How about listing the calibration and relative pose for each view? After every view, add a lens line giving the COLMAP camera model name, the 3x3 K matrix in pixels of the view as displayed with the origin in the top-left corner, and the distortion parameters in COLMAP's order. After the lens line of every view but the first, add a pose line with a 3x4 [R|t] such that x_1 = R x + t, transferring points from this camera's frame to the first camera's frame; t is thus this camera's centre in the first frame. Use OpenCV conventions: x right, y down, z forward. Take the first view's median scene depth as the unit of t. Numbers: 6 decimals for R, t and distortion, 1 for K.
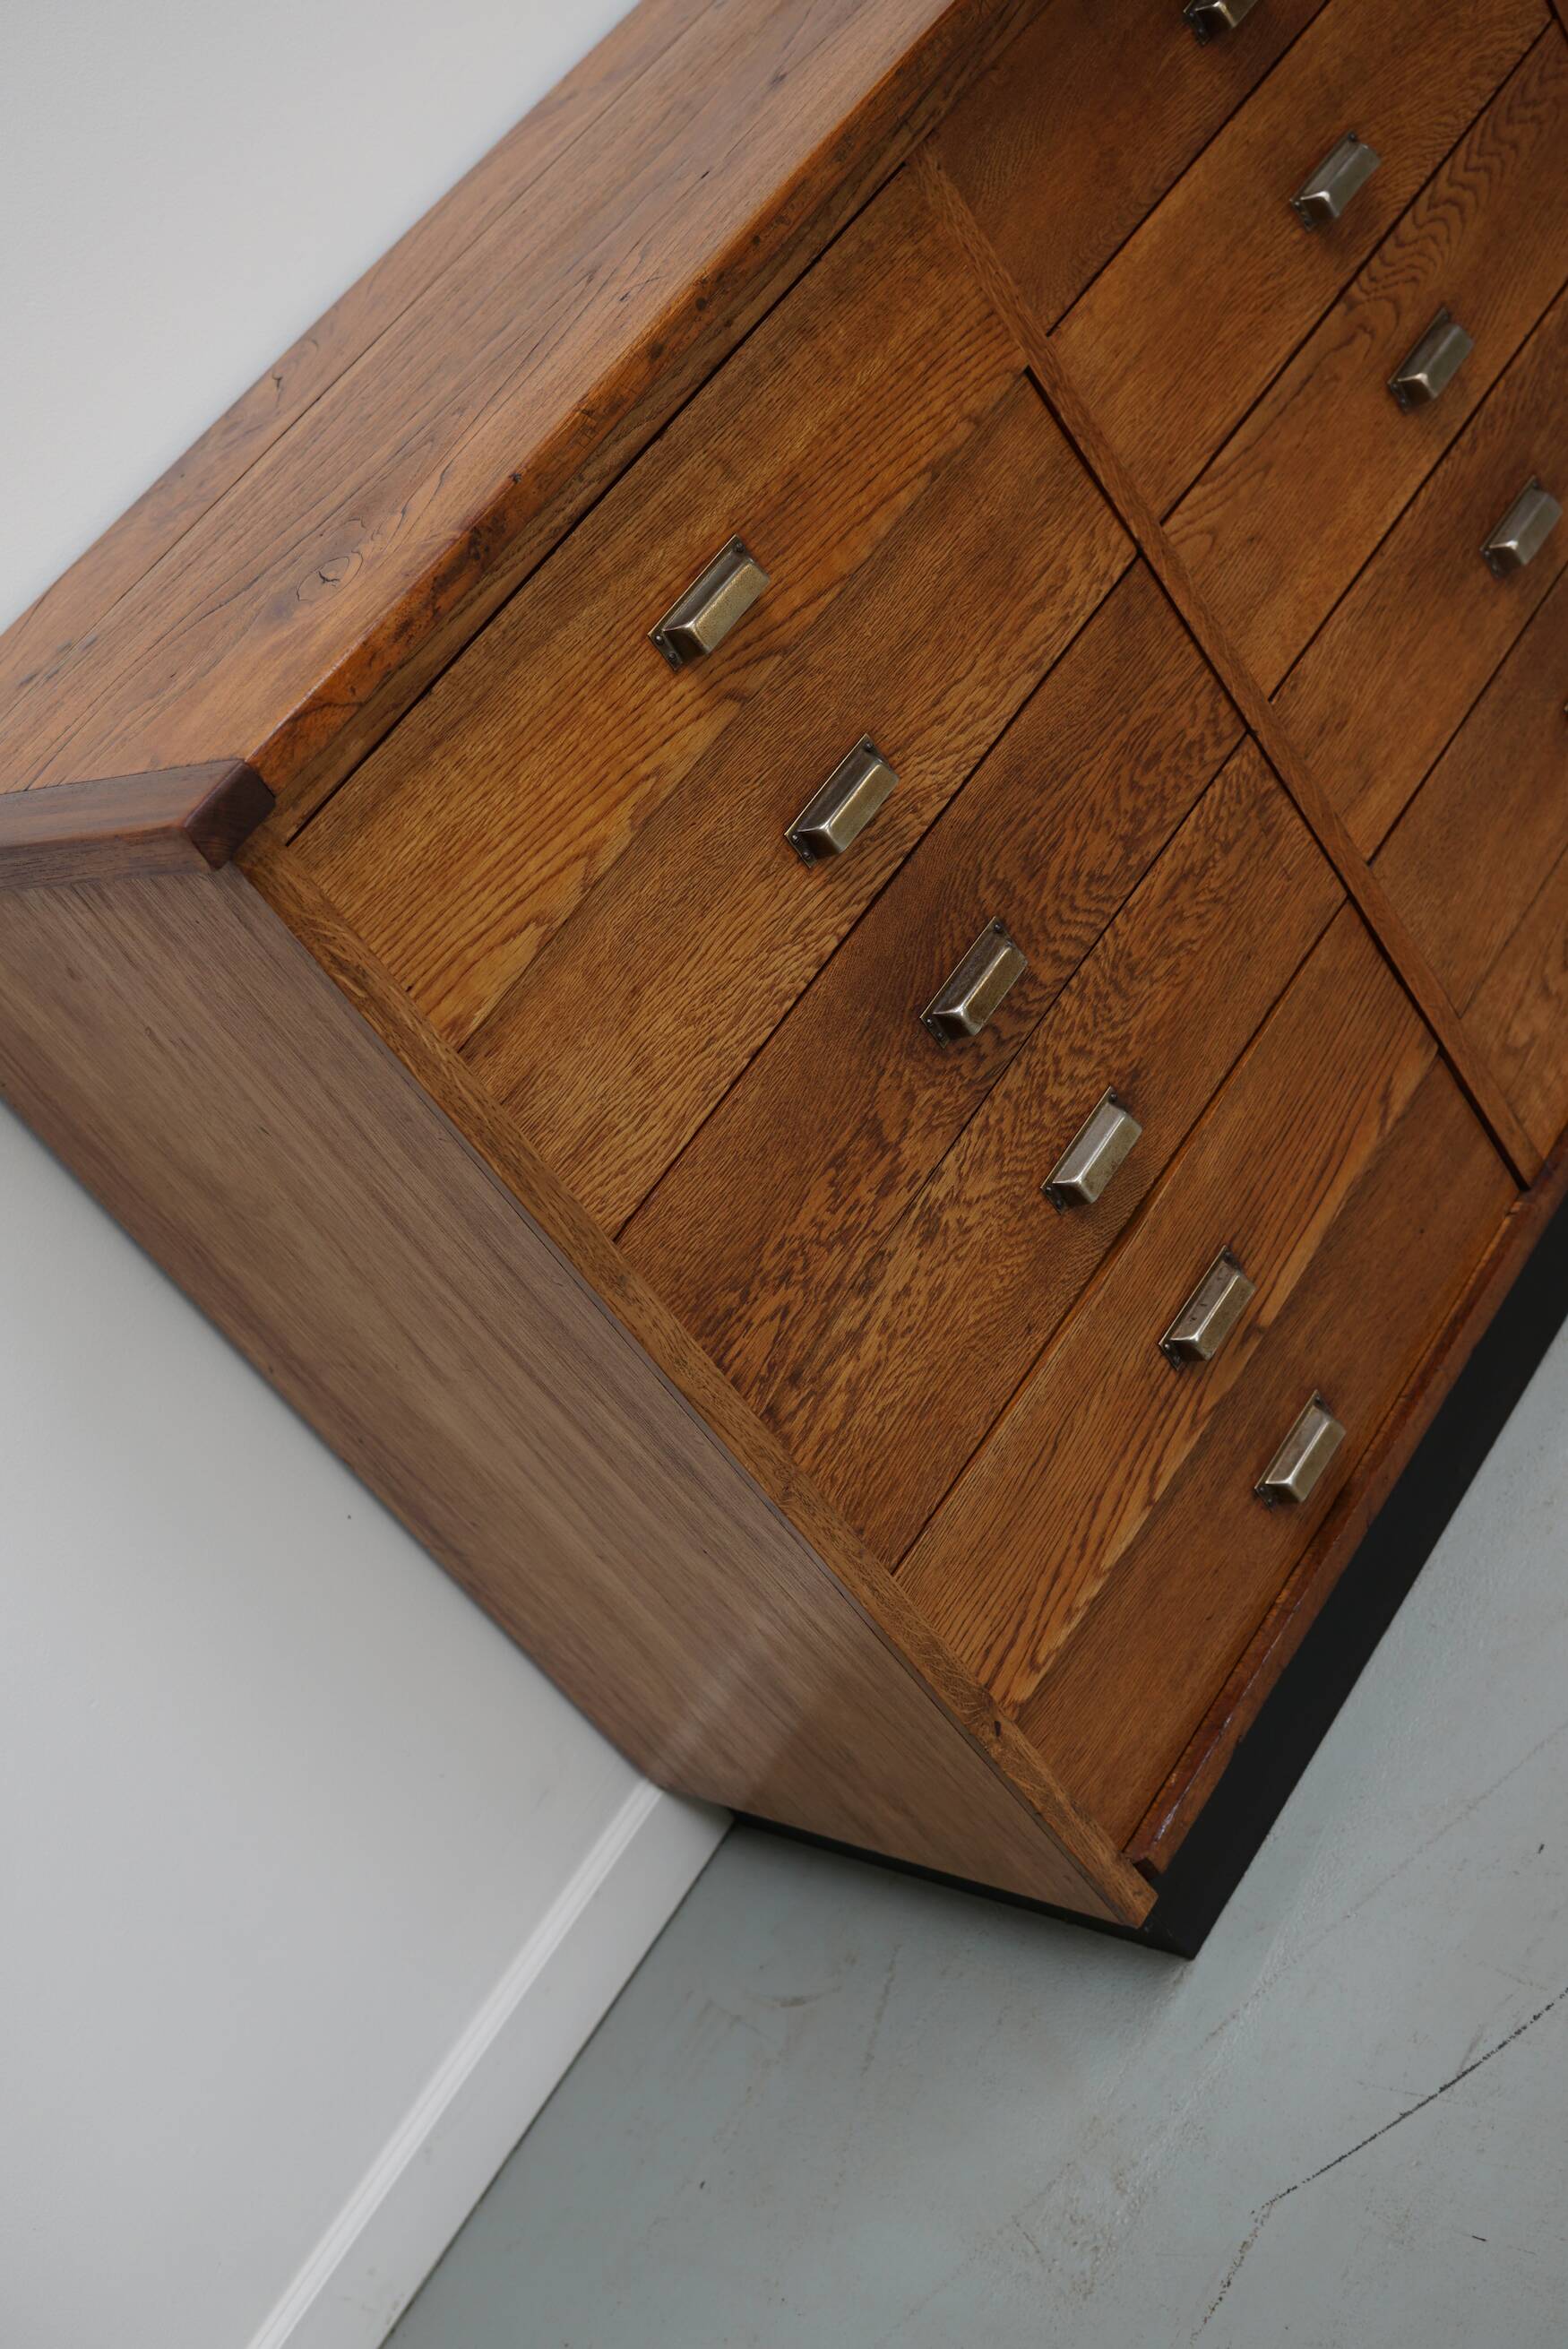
lens RADIAL K [[3044.7, 0, 793.4], [0, 3044.7, 1173.9], [0, 0, 1]] dist [-0.156941, 0.354388]
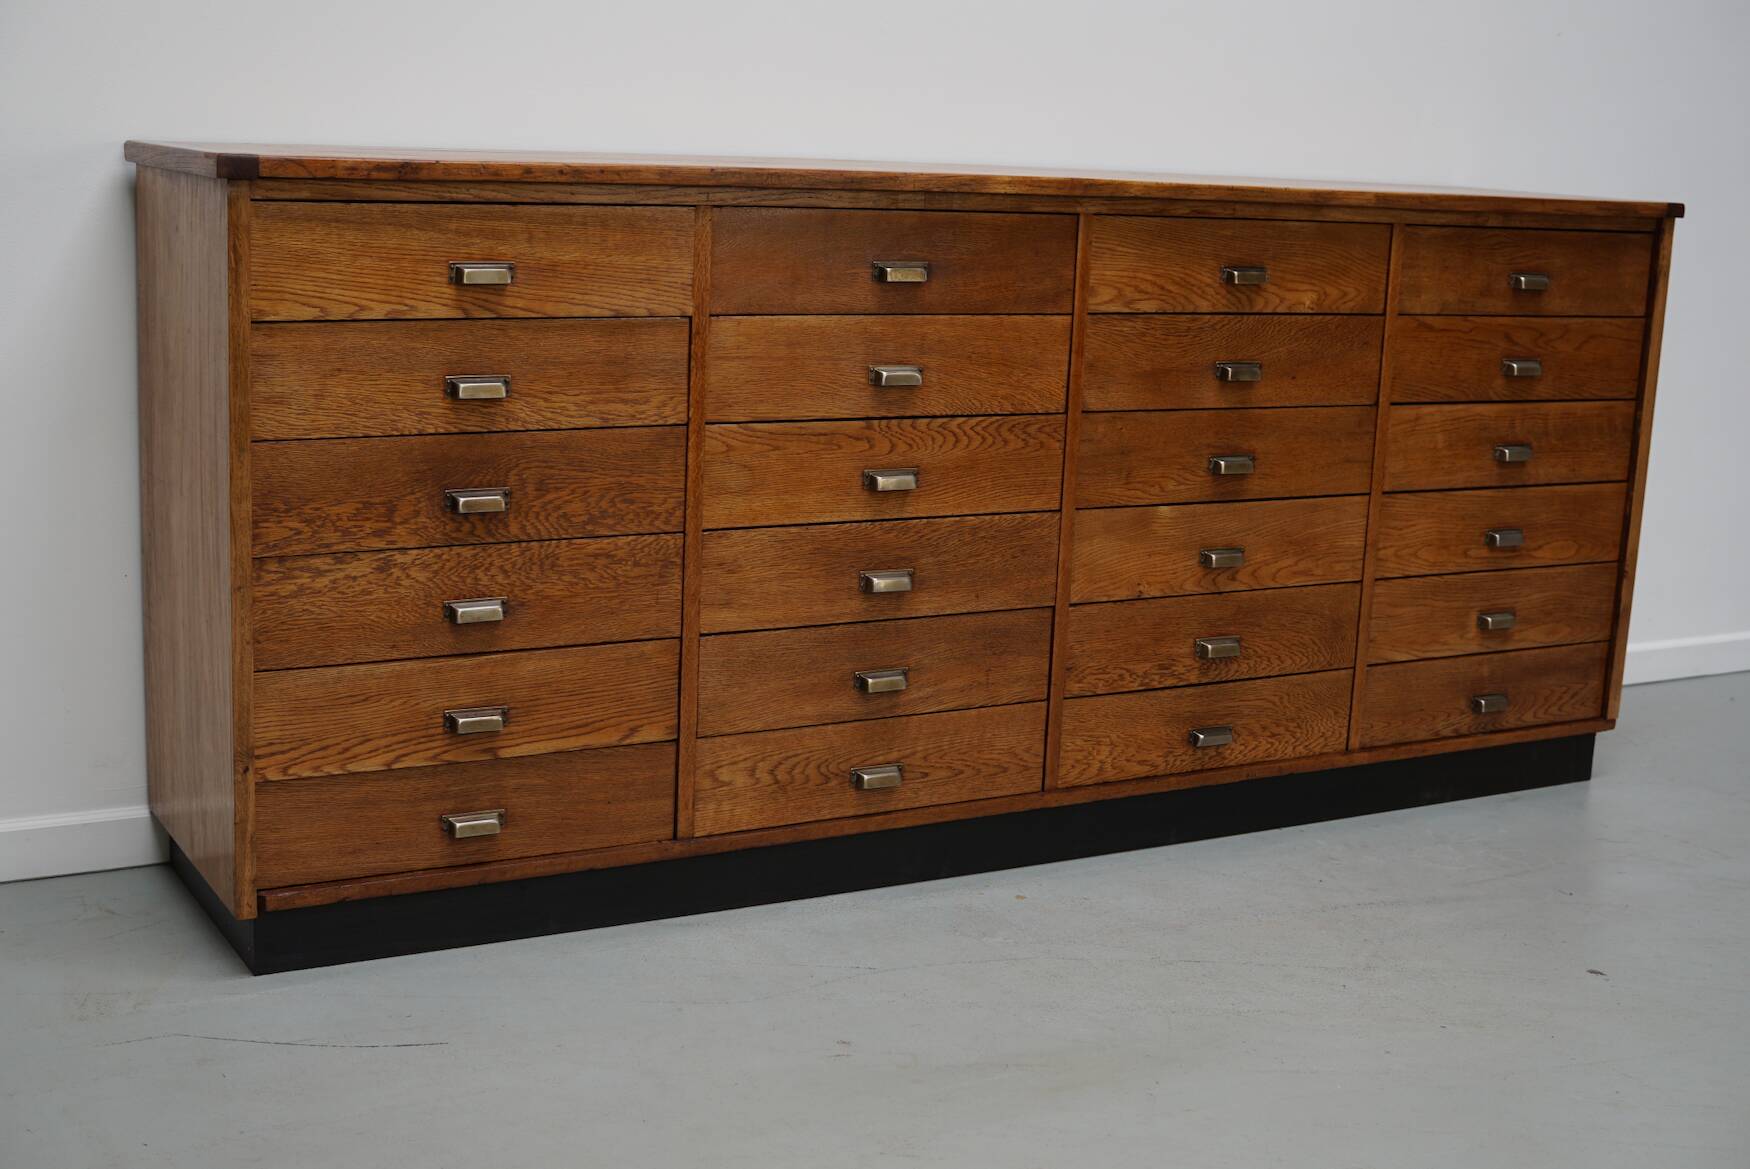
lens RADIAL K [[2268.5, 0, 881.9], [0, 2268.5, 590.9], [0, 0, 1]] dist [-0.156941, 0.354388]
pose [[0.767218, 0.619616, -0.165689, 0.586207], [-0.640450, 0.726136, -0.250101, 0.201854], [-0.034654, 0.297998, 0.953937, -0.520396]]
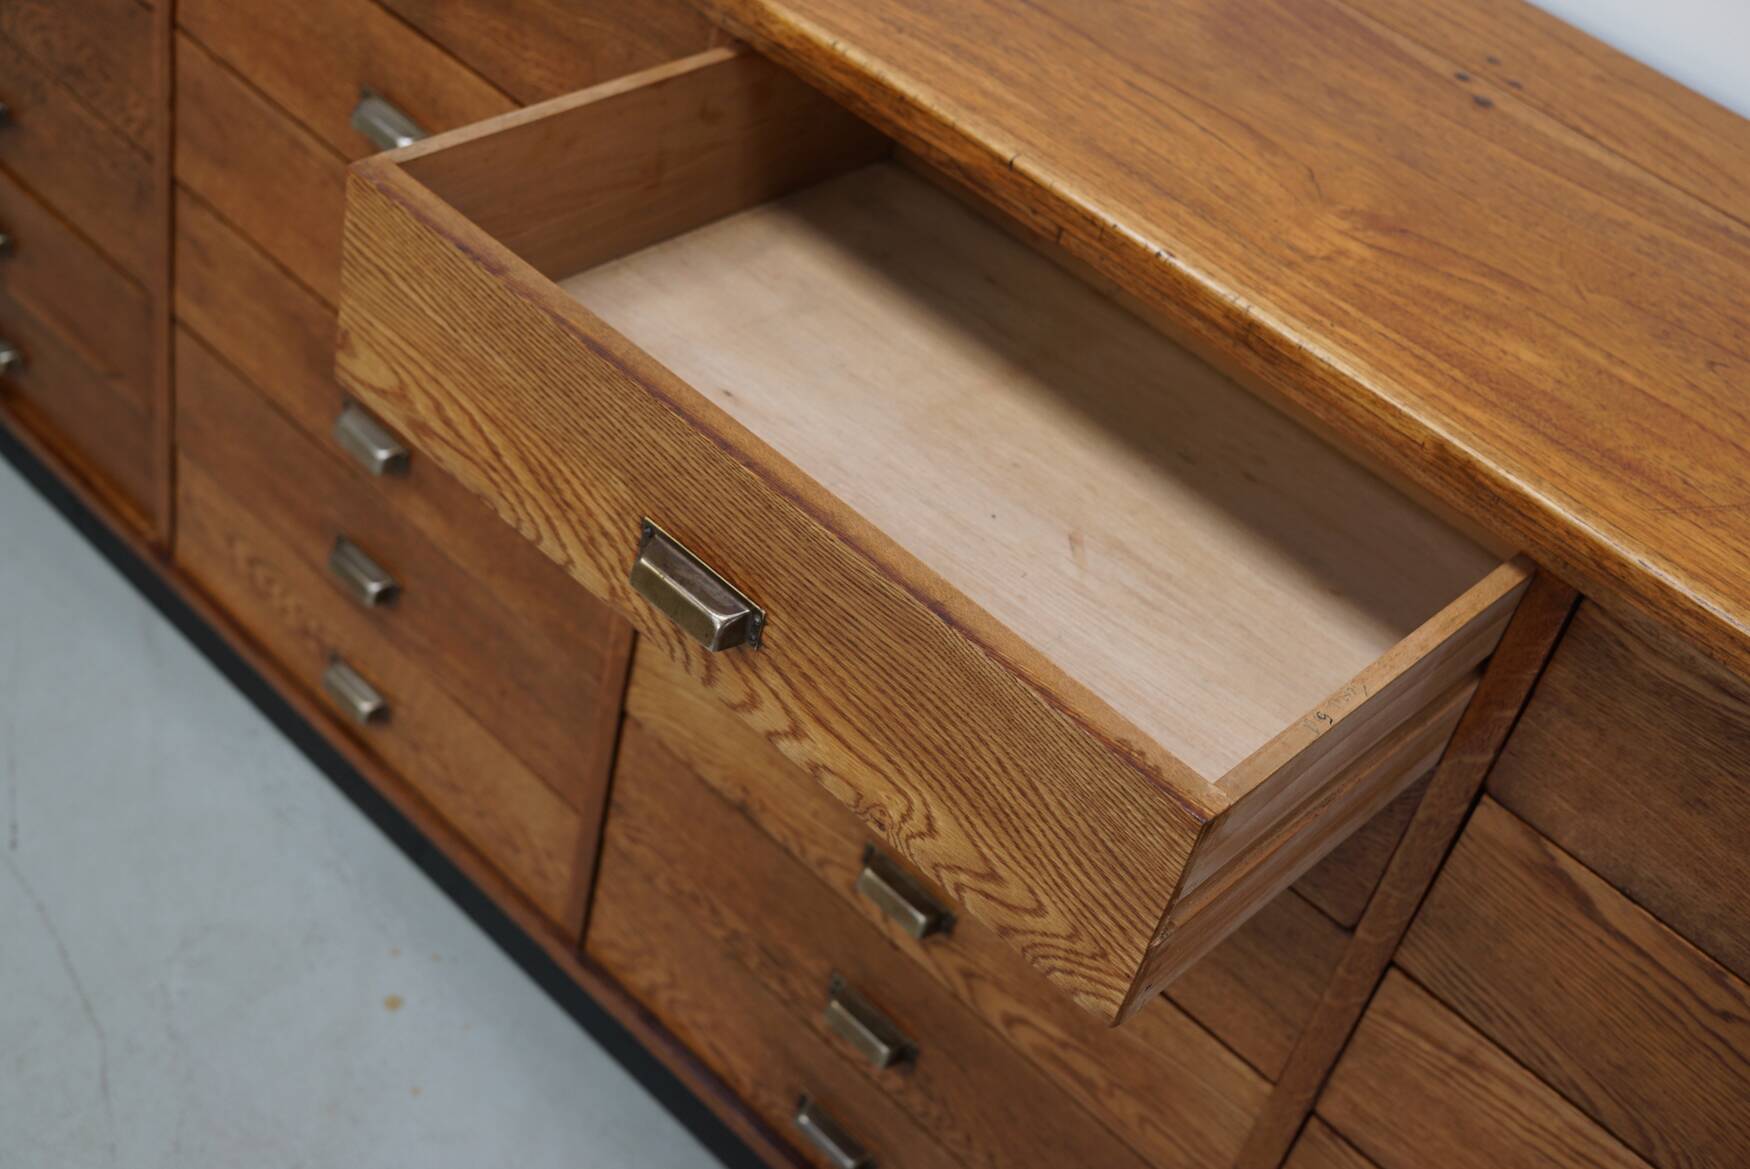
lens RADIAL K [[2268.5, 0, 881.9], [0, 2268.5, 590.9], [0, 0, 1]] dist [-0.156941, 0.354388]
pose [[-0.158699, 0.938821, -0.305664, 0.632420], [-0.674988, 0.122775, 0.727542, -1.157548], [0.720559, 0.321780, 0.614208, 0.745948]]
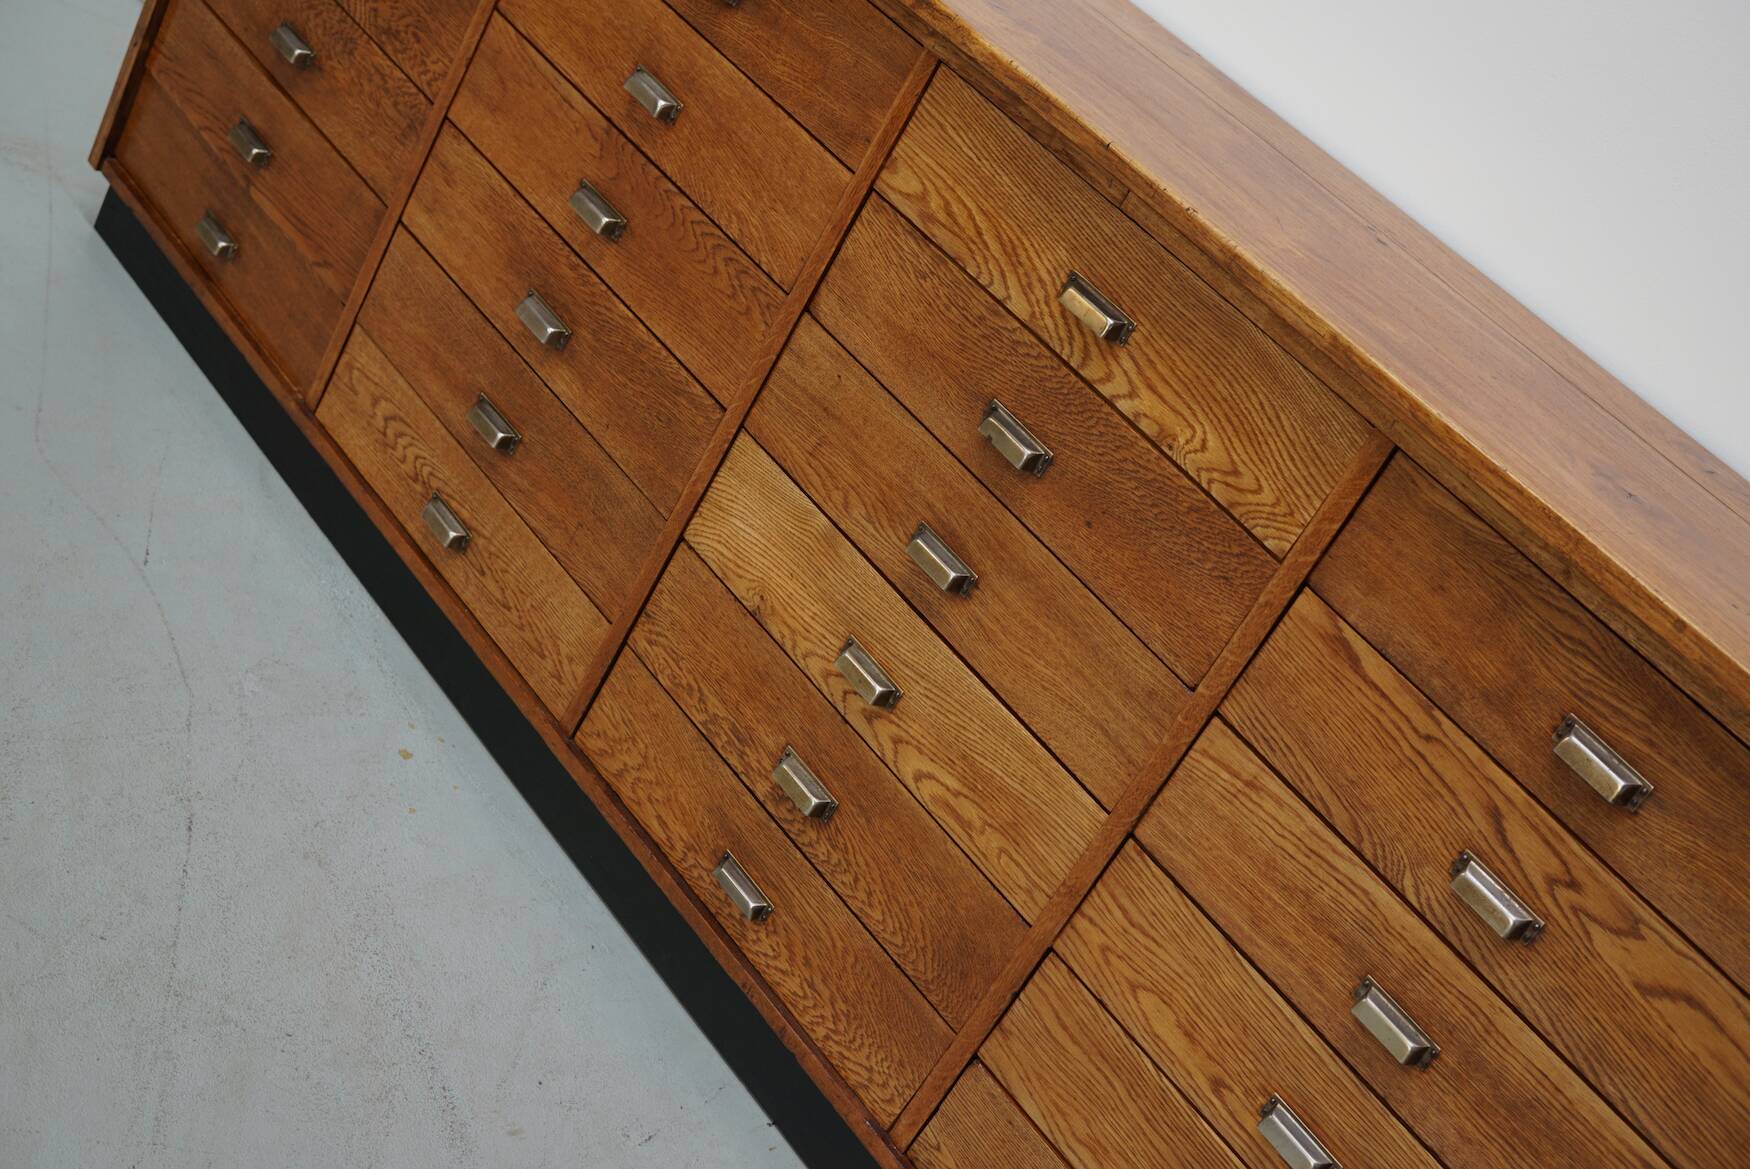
lens RADIAL K [[2268.5, 0, 881.9], [0, 2268.5, 590.9], [0, 0, 1]] dist [-0.156941, 0.354388]
pose [[-0.350661, 0.773859, -0.527427, 1.089723], [-0.775485, 0.075800, 0.626799, -1.292708], [0.525033, 0.628806, 0.573536, 0.597170]]
